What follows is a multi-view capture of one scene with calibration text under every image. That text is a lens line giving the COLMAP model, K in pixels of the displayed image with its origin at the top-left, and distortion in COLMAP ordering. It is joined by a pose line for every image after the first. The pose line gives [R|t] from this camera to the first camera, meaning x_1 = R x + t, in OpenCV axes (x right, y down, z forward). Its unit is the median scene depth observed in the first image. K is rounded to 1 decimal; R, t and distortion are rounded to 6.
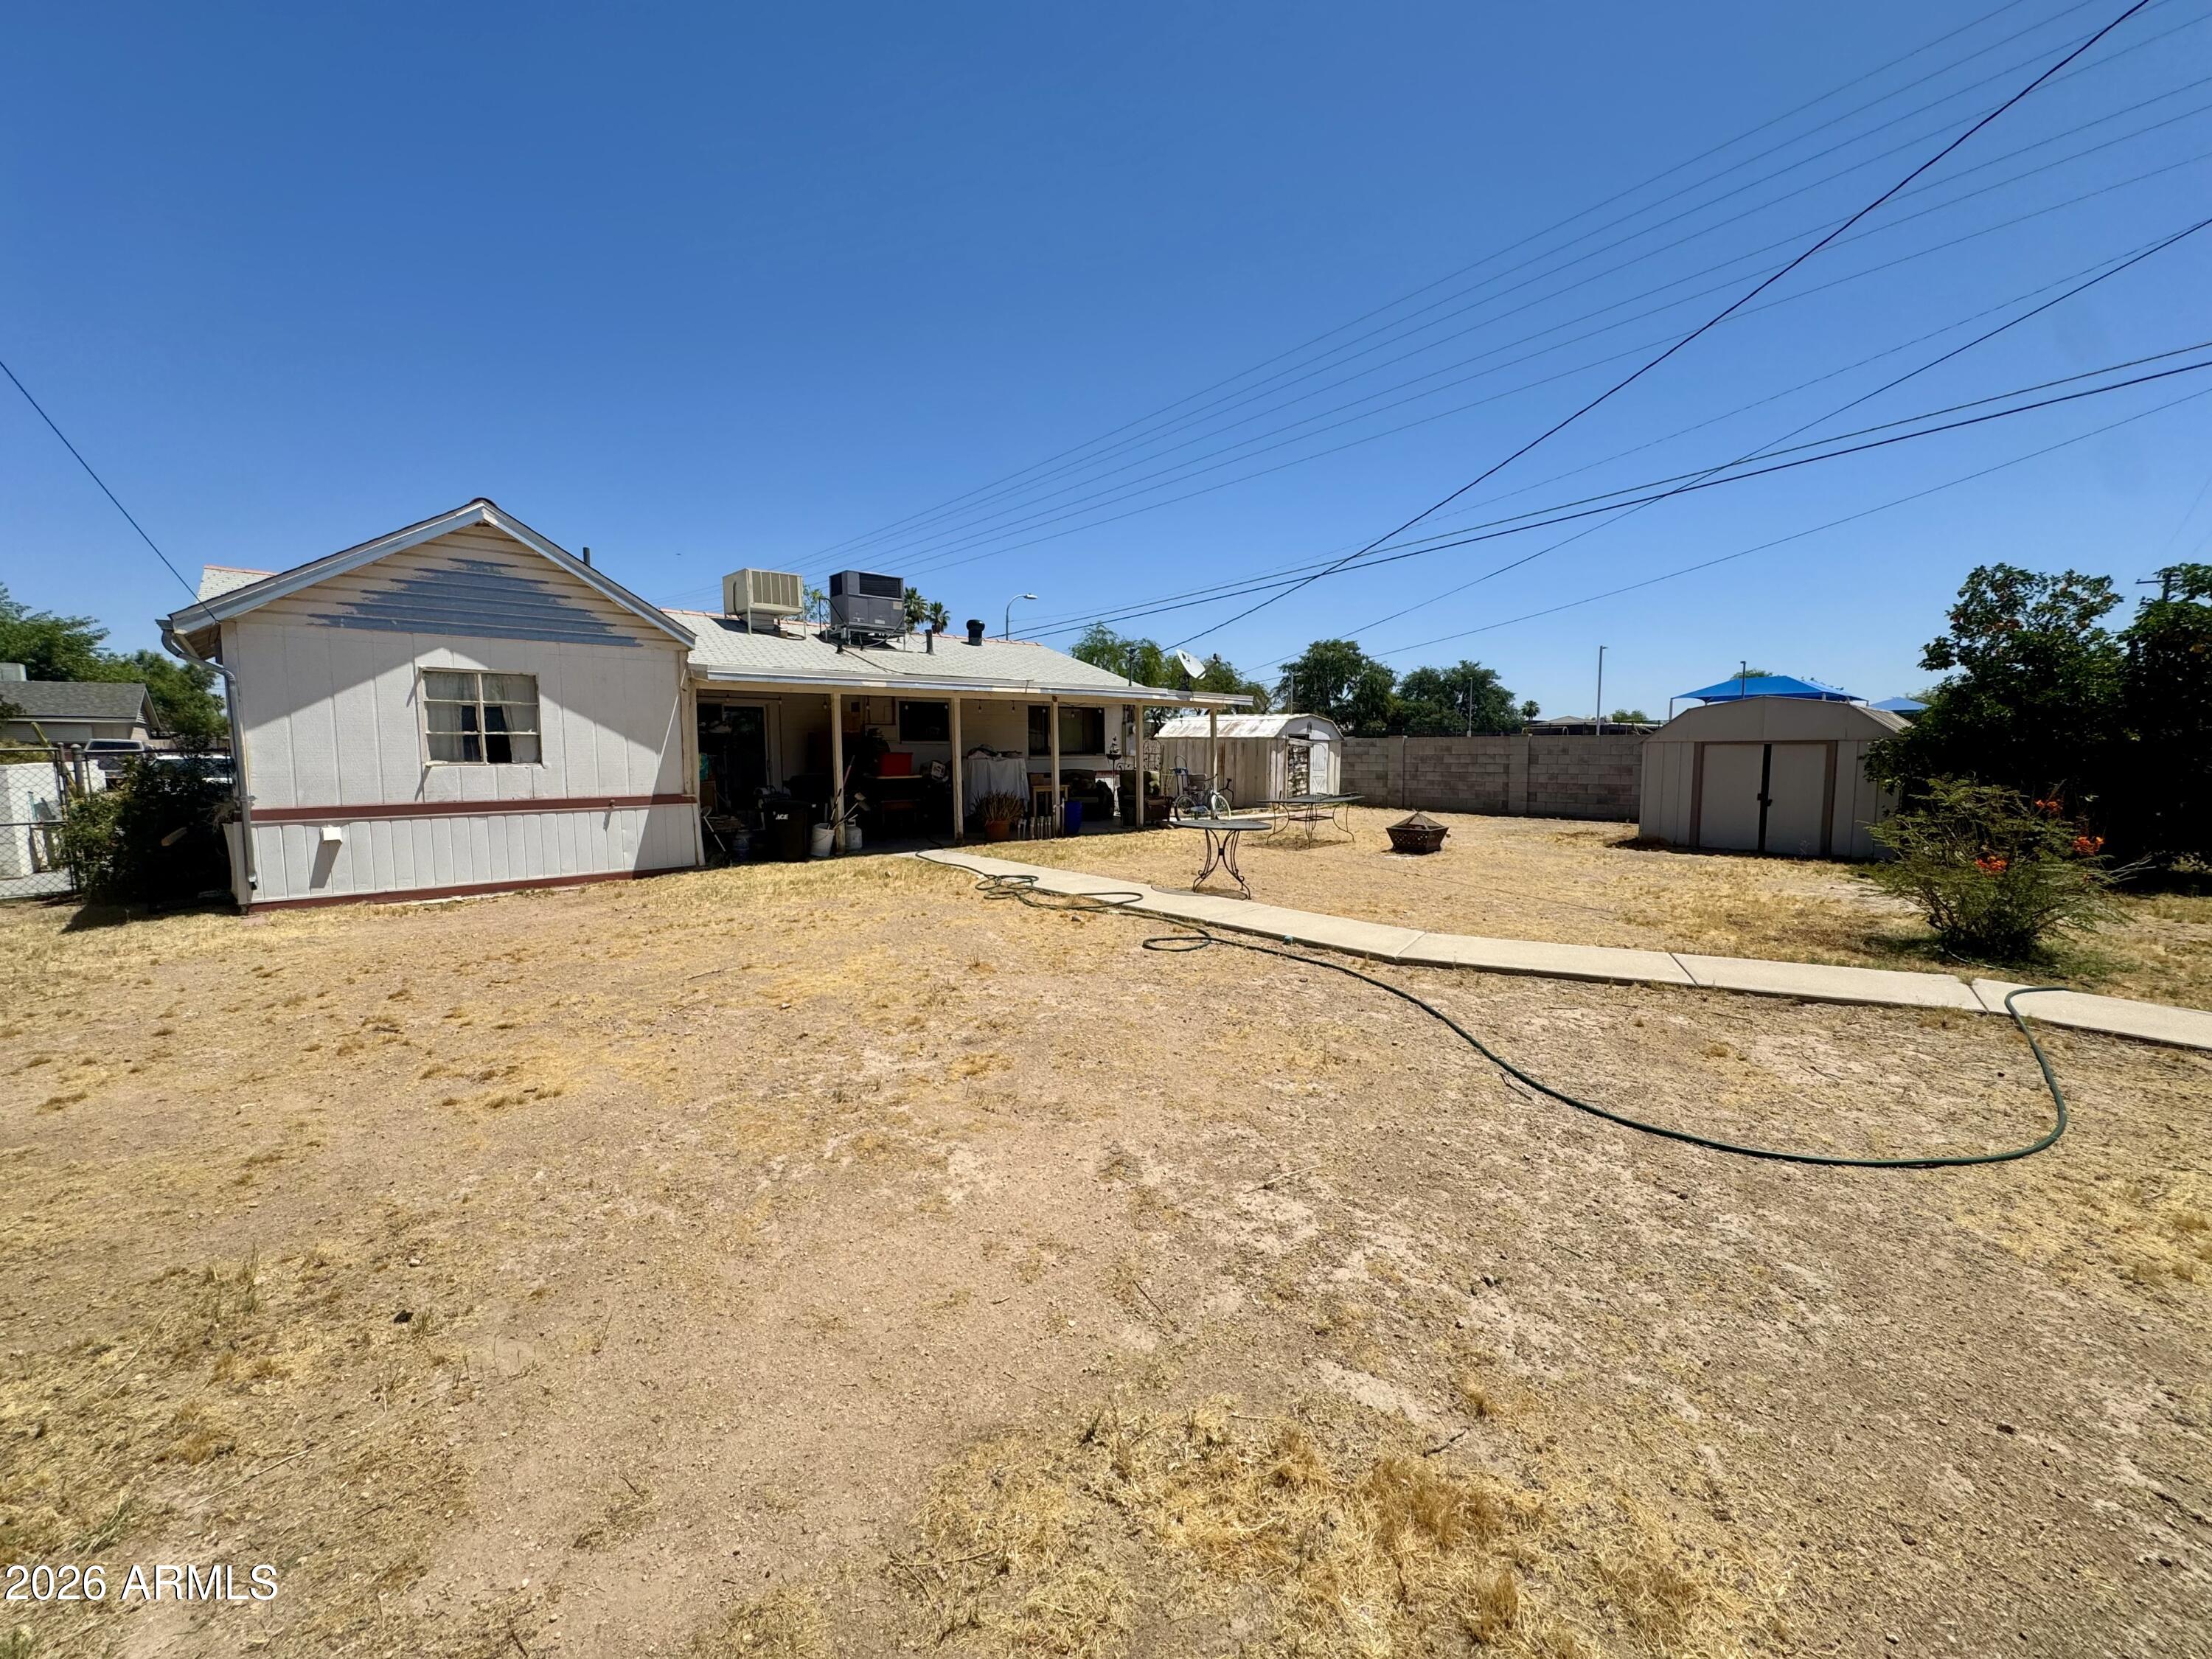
lens RADIAL K [[884.8, 0, 1104.8], [0, 884.8, 829.1], [0, 0, 1]] dist [-0.002261, 0.000543]
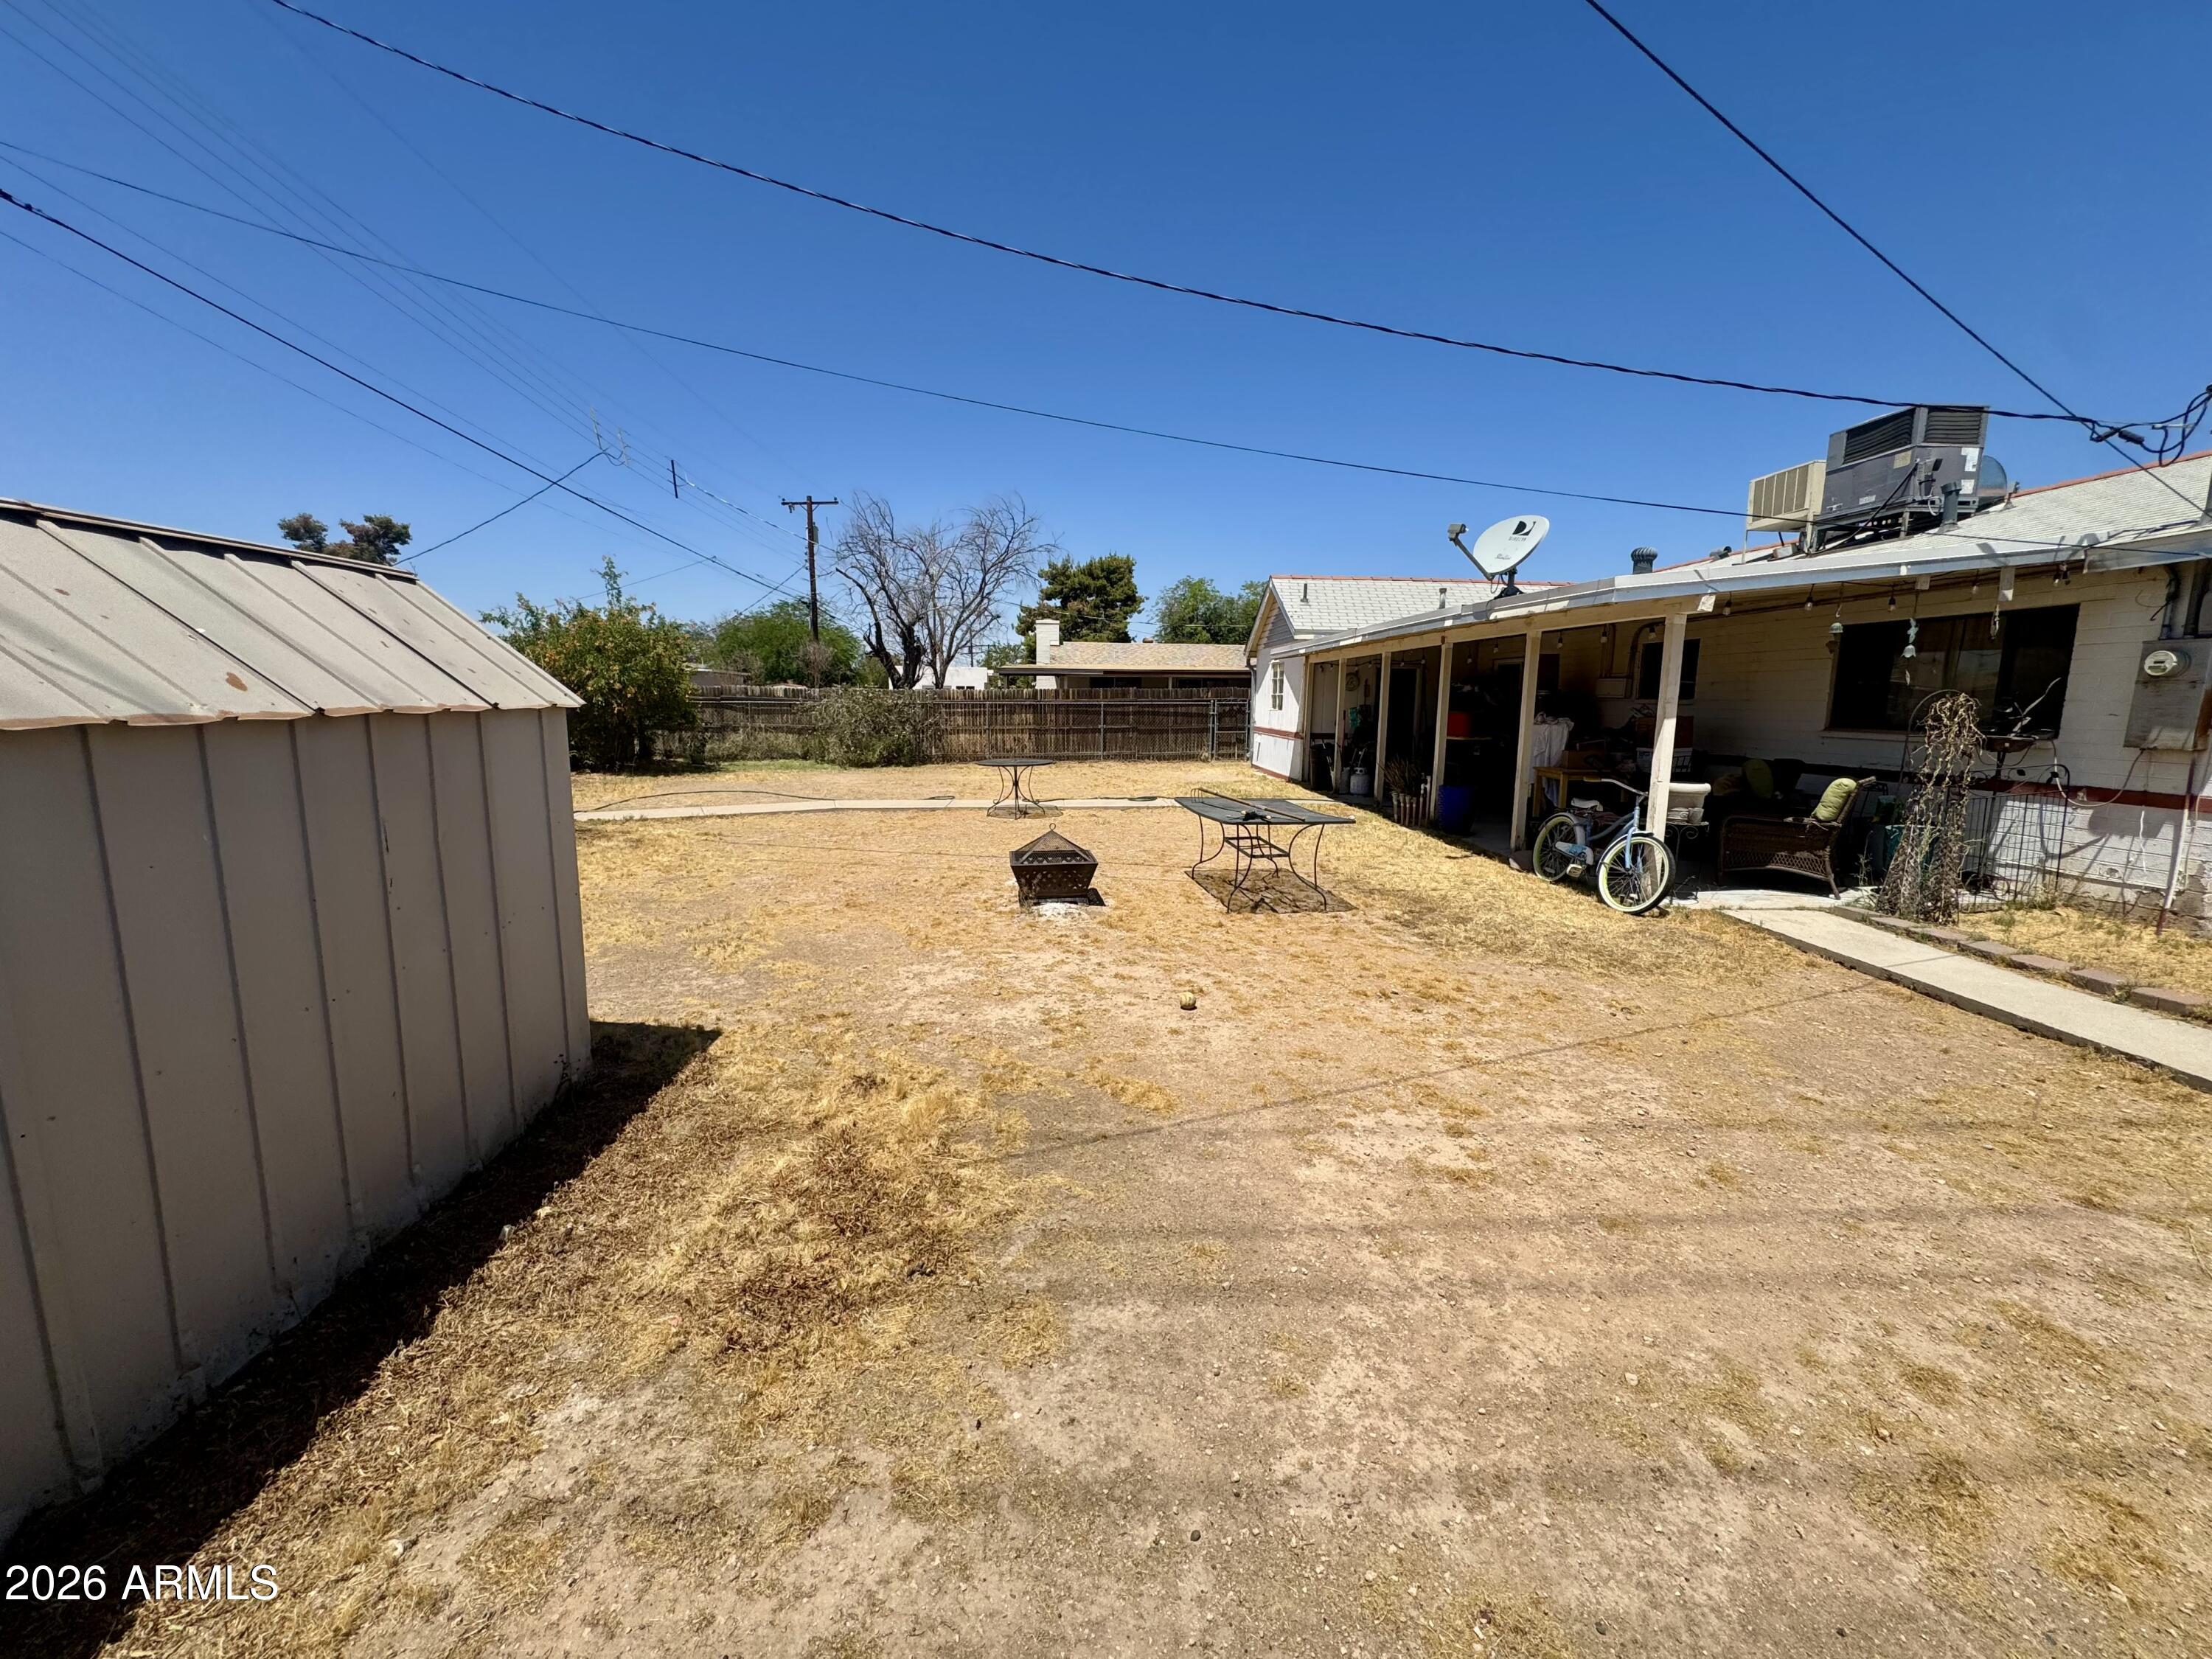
lens RADIAL K [[883.0, 0, 1104.9], [0, 883.0, 830.0], [0, 0, 1]] dist [-0.001926, 0.000505]
pose [[-0.632567, 0.112721, -0.766259, 0.556973], [-0.078305, 0.974975, 0.208068, -0.099666], [0.770537, 0.191619, -0.607910, 1.007930]]
